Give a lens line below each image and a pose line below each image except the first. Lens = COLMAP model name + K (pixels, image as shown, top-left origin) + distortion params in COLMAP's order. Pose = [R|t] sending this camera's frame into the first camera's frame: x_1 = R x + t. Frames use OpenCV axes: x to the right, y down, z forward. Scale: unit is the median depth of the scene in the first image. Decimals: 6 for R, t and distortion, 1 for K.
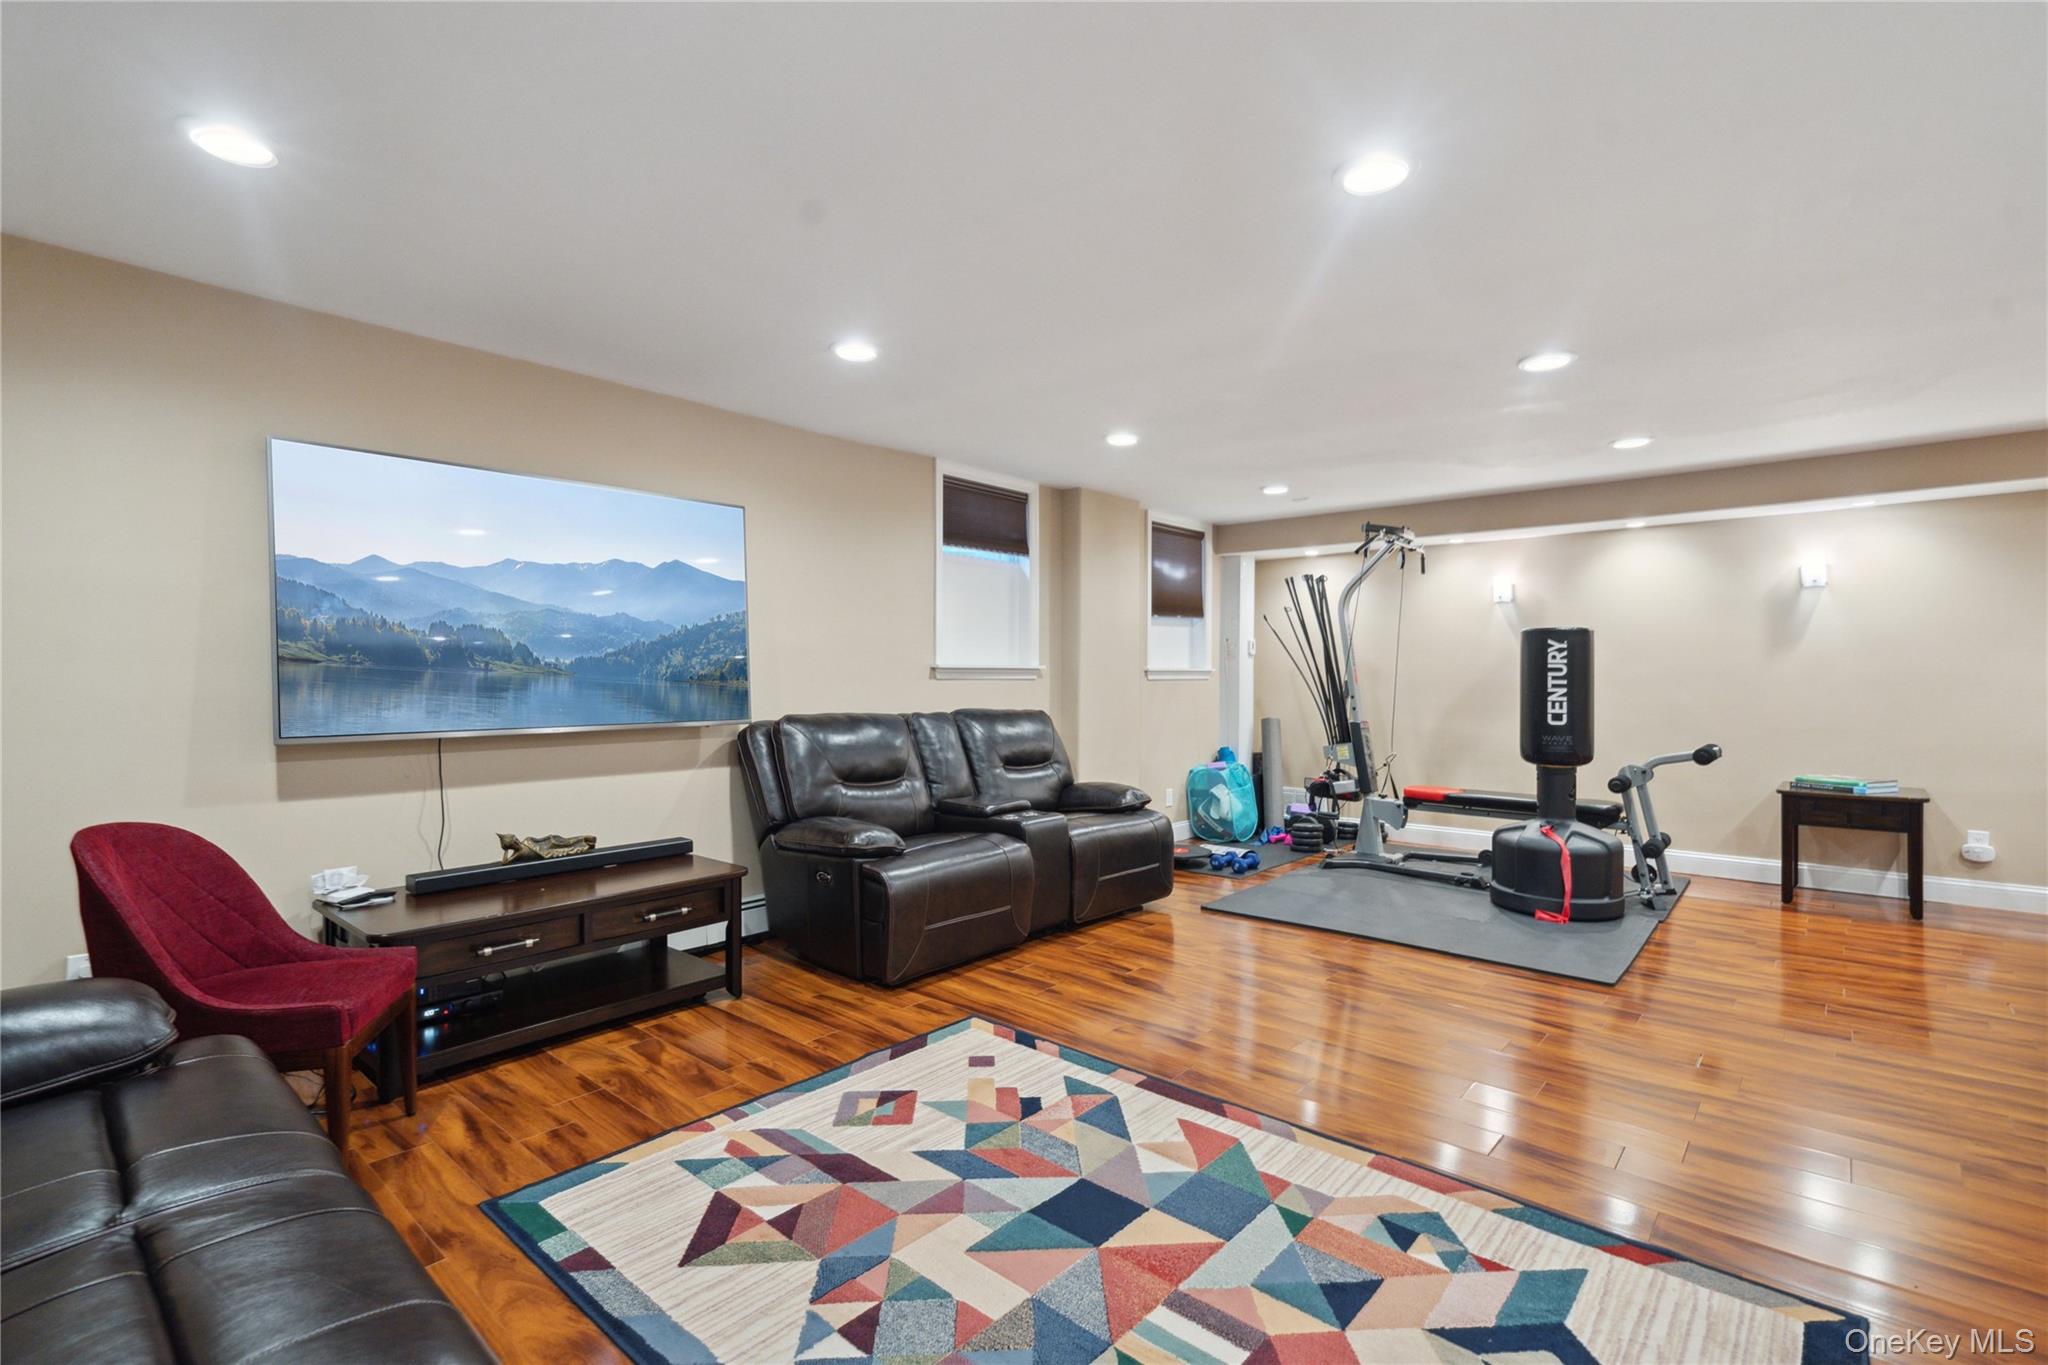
lens RADIAL K [[975.1, 0, 1023.4], [0, 975.1, 656.5], [0, 0, 1]] dist [0.000672, 0.000289]
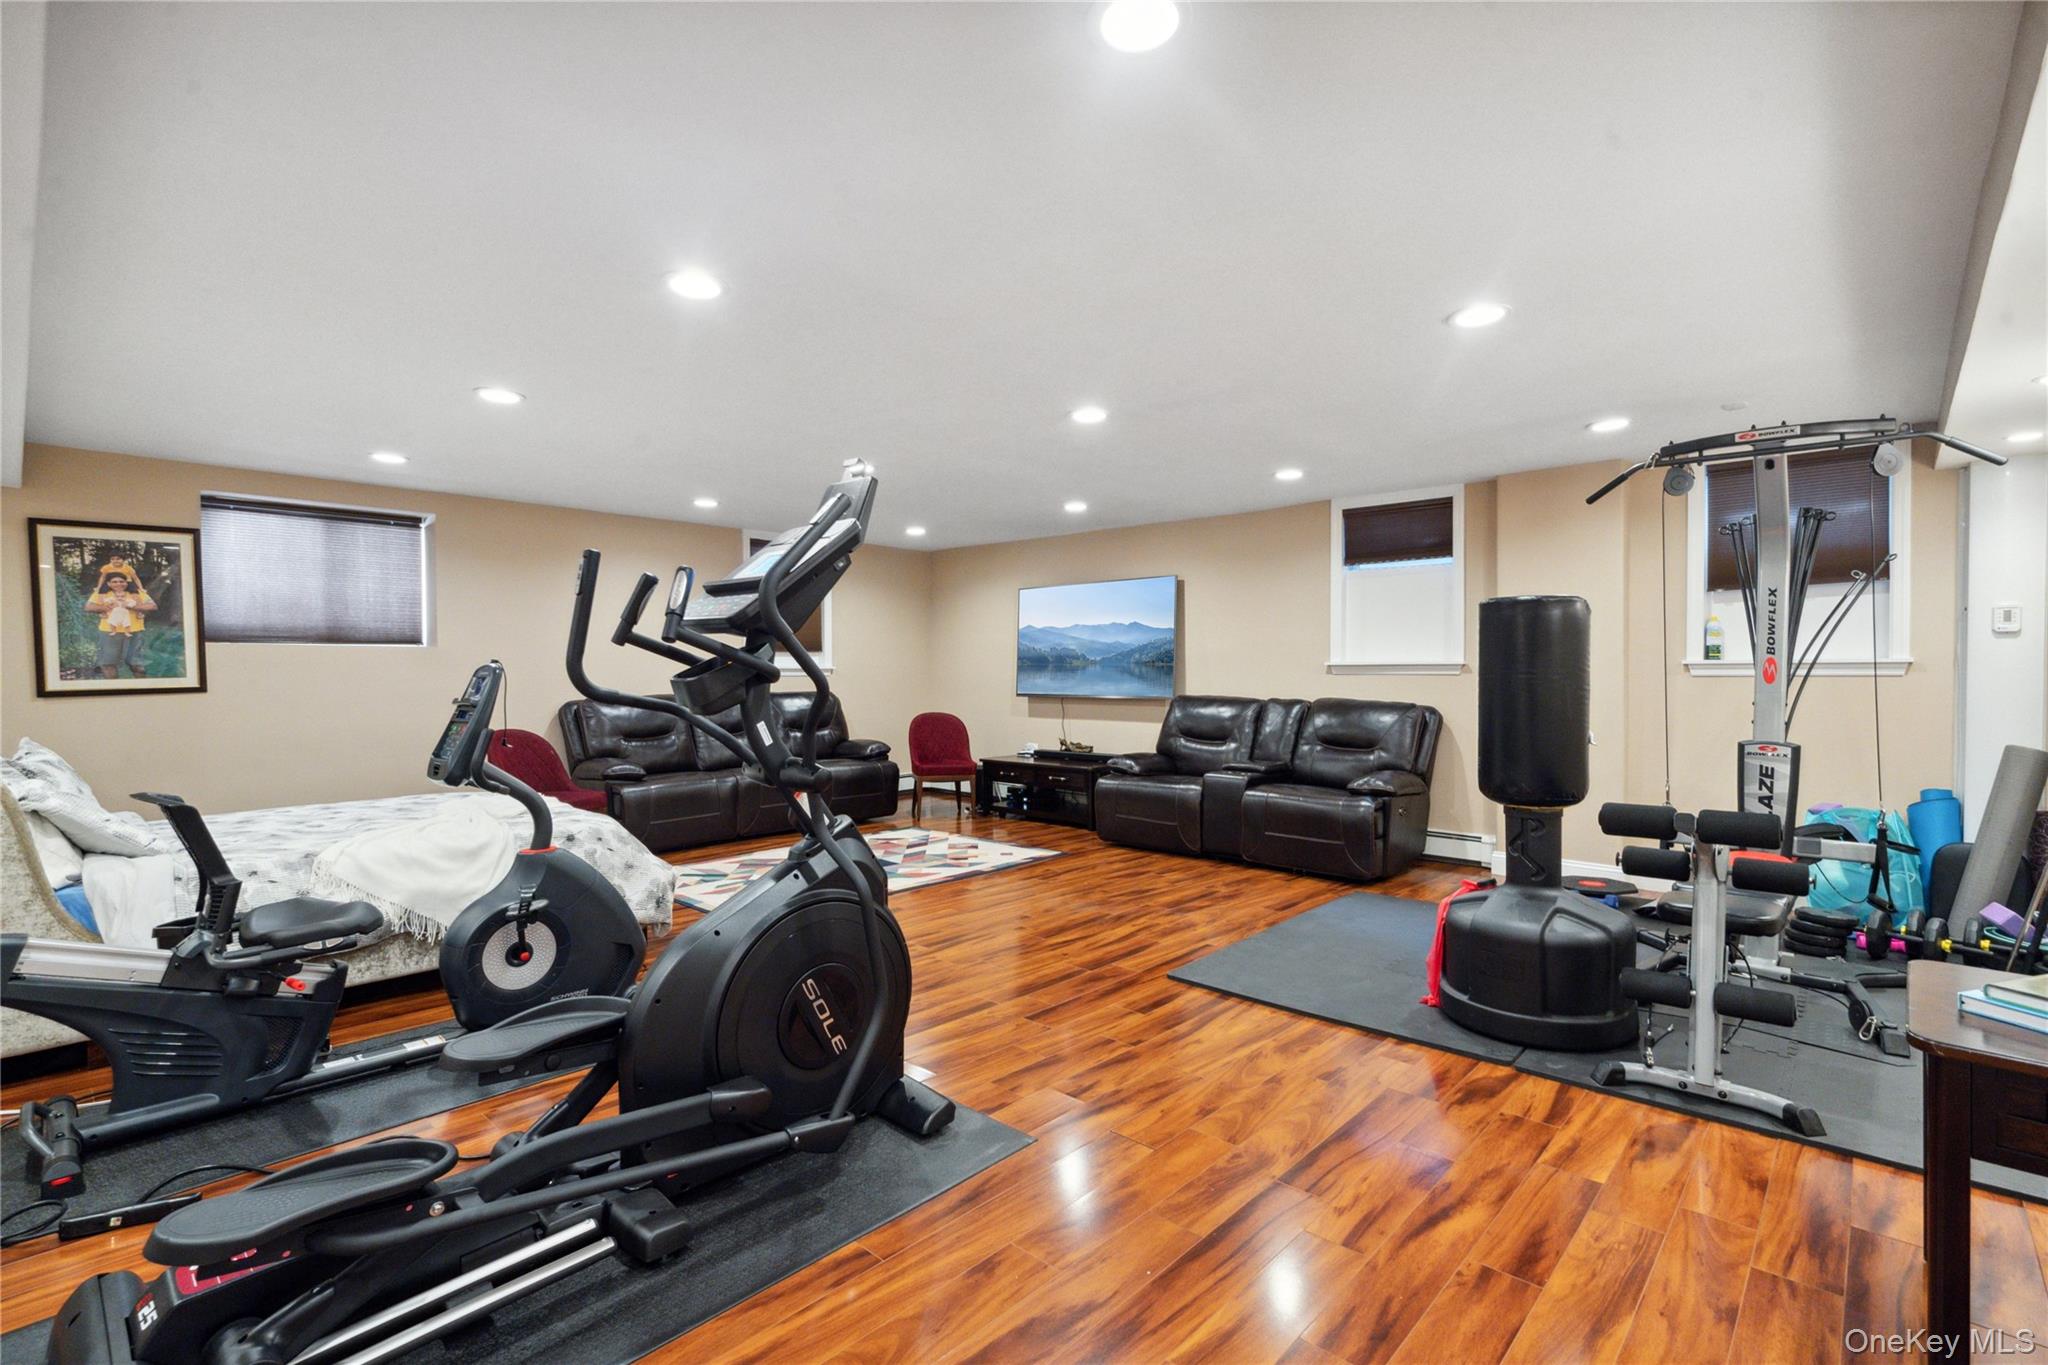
lens RADIAL K [[941.2, 0, 1012.9], [0, 941.2, 691.2], [0, 0, 1]] dist [0.001554, 0.000661]
pose [[-0.007627, 0.018668, -0.999797, 1.140477], [0.015447, 0.999709, 0.018549, 0.016778], [0.999852, -0.015303, -0.007913, 0.602916]]
